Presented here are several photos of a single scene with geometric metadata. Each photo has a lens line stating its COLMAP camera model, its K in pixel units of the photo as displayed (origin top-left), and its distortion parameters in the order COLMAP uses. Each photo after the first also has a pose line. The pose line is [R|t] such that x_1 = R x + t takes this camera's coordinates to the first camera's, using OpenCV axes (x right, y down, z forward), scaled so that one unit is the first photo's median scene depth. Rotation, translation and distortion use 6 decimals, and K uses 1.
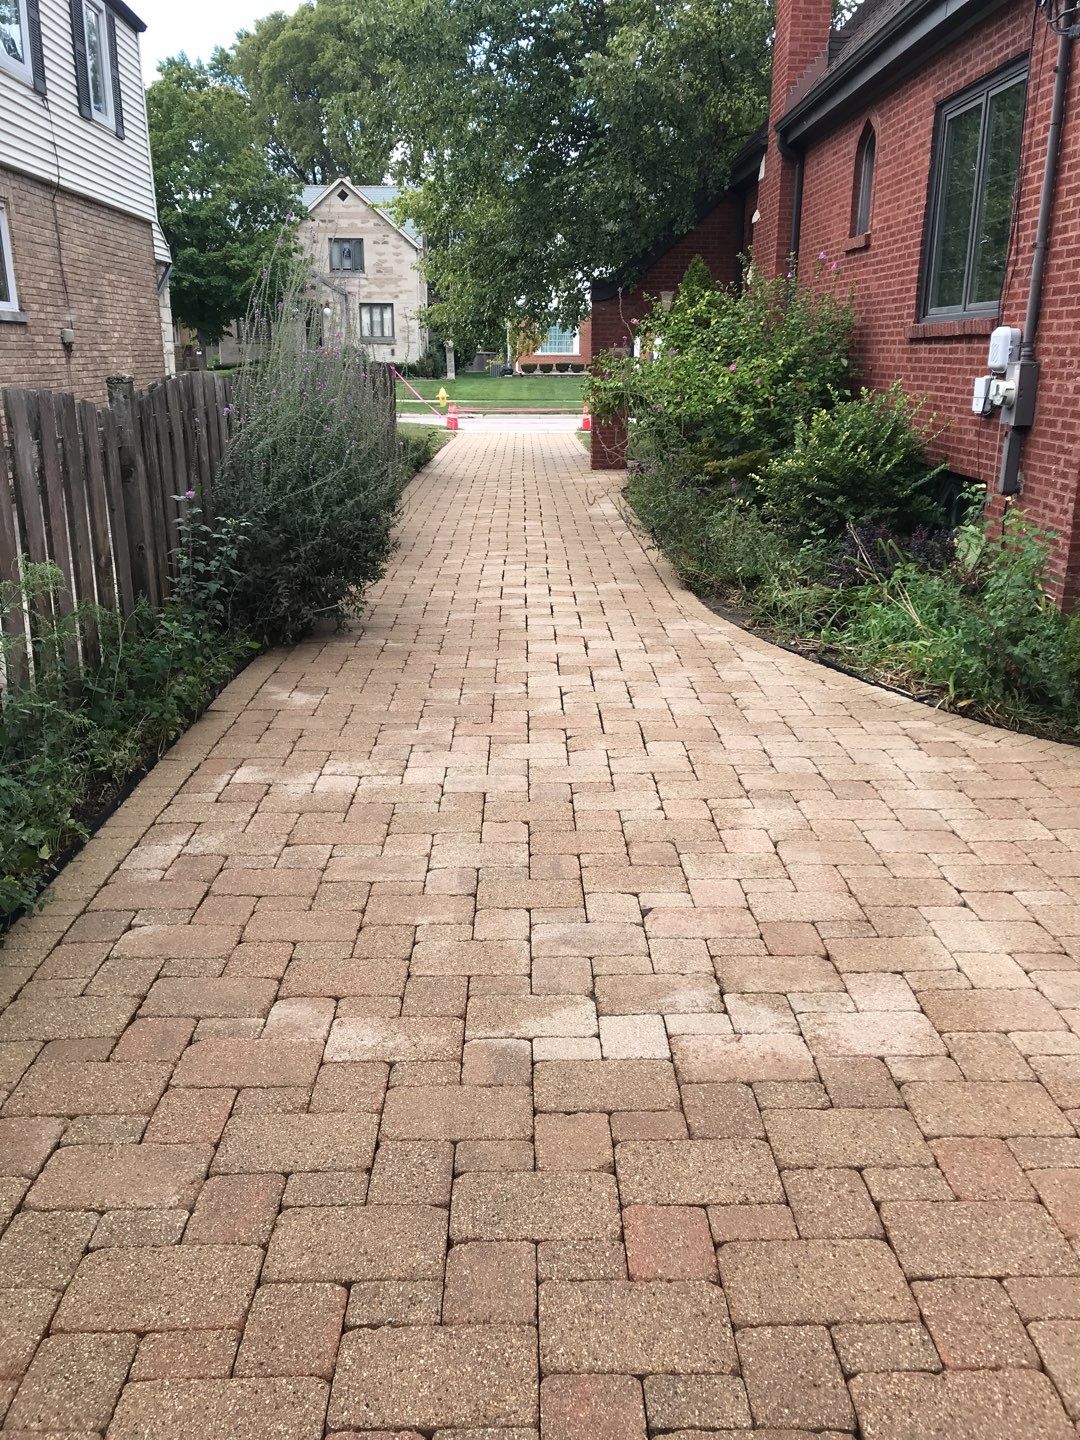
lens RADIAL K [[1159.5, 0, 540.0], [0, 1159.5, 720.0], [0, 0, 1]] dist [0.016455, -0.002370]
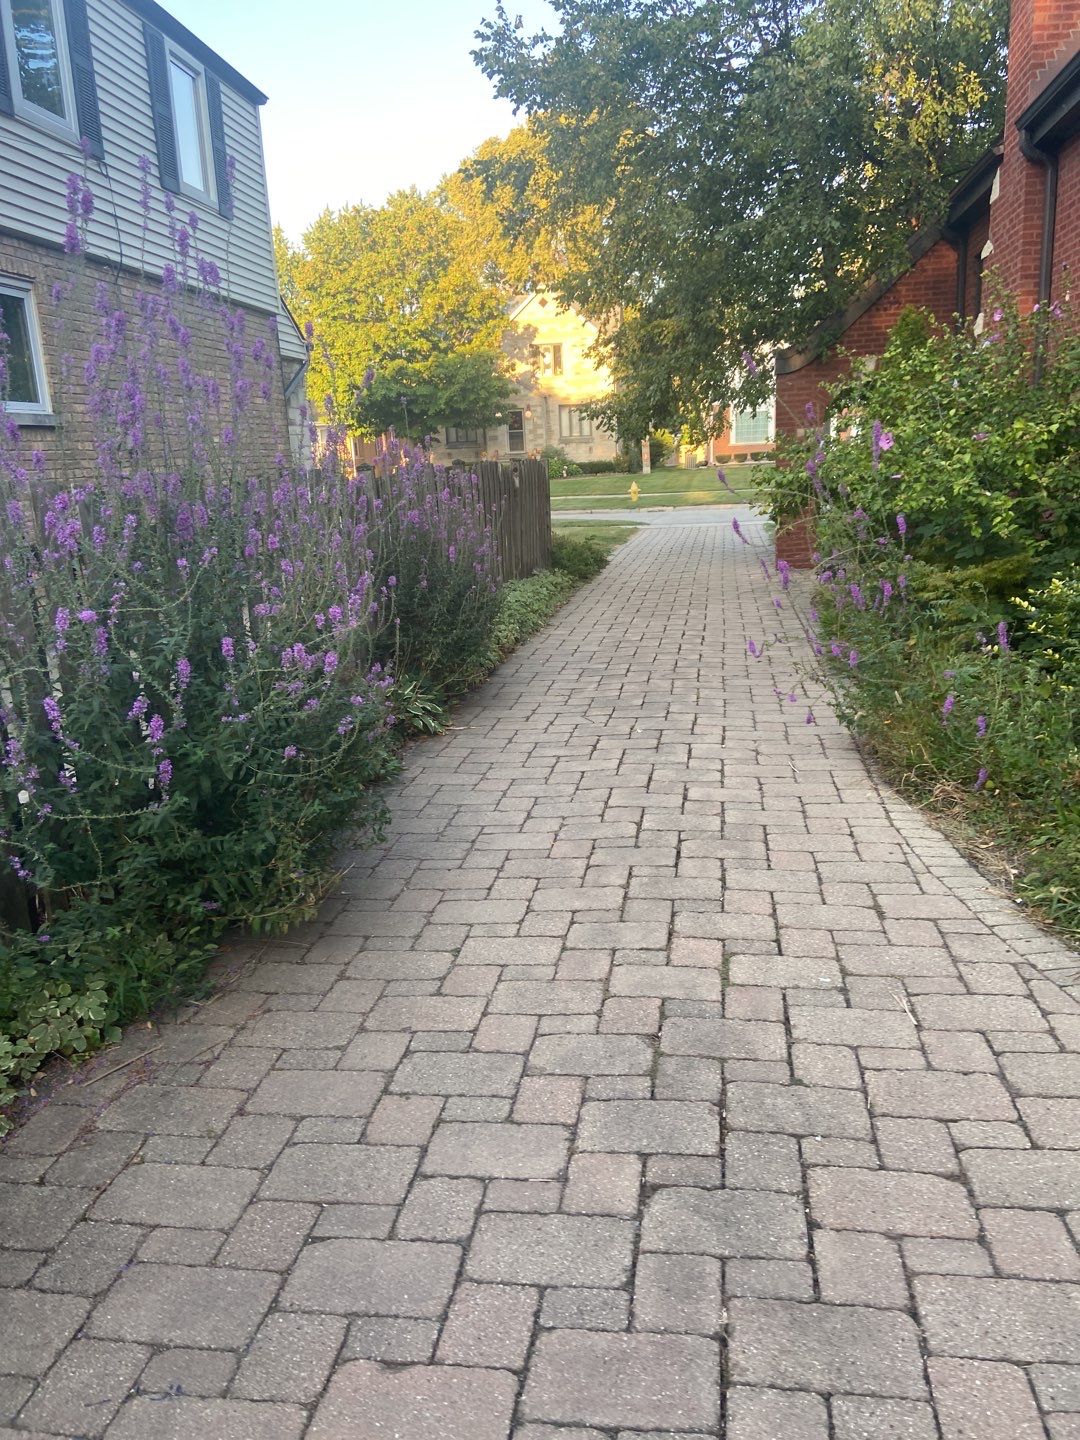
lens RADIAL K [[1057.7, 0, 574.6], [0, 1057.7, 719.5], [0, 0, 1]] dist [0.130318, -0.133568]
pose [[0.987423, -0.007625, -0.157919, 0.026153], [-0.001540, 0.998325, -0.057837, -0.078363], [0.158095, 0.057353, 0.985757, 0.267263]]
